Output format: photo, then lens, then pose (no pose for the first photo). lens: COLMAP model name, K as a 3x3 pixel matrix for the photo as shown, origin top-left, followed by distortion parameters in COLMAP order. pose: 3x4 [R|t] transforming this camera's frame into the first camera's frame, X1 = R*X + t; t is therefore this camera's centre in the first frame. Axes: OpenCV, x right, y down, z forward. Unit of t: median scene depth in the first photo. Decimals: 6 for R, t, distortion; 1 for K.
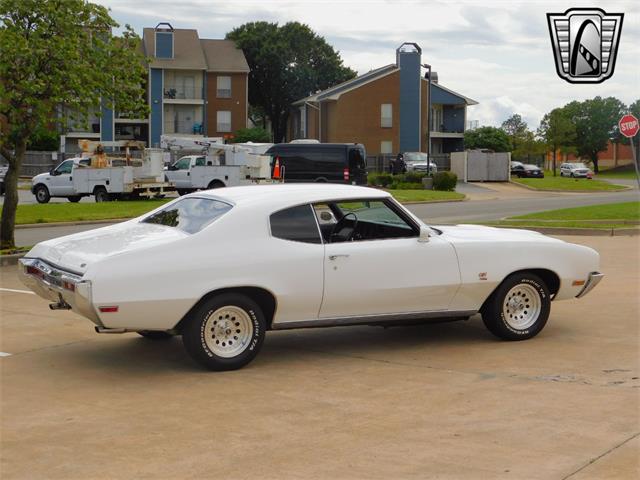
lens RADIAL K [[1436.4, 0, 320.0], [0, 1436.4, 240.0], [0, 0, 1]] dist [0.034428, -0.183352]
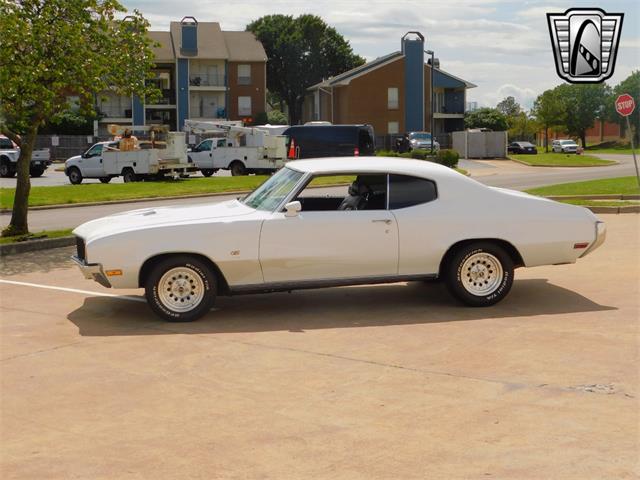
lens RADIAL K [[1223.0, 0, 311.2], [0, 1223.0, 239.6], [0, 0, 1]] dist [0.008089, 0.035164]
pose [[0.999736, -0.010820, -0.020279, 0.002315], [0.011359, 0.999580, 0.026669, -0.006322], [0.019982, -0.026892, 0.999439, 0.083951]]
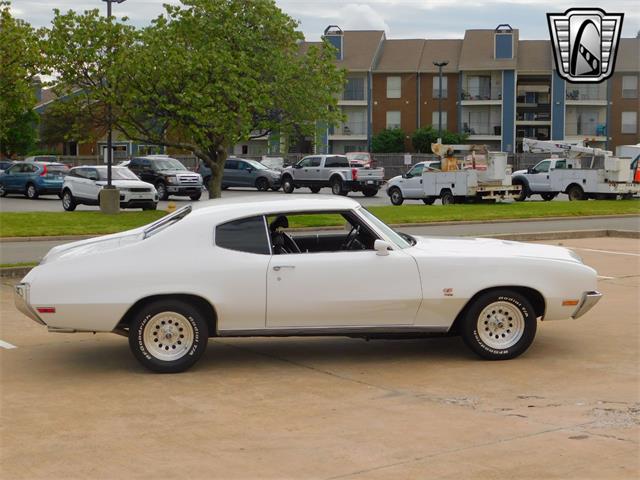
lens RADIAL K [[1436.4, 0, 320.0], [0, 1436.4, 240.0], [0, 0, 1]] dist [0.034428, -0.183352]
pose [[0.922295, 0.022230, -0.385847, 0.155969], [-0.021668, 0.999748, 0.005805, -0.005269], [0.385879, 0.003006, 0.922544, 0.026394]]
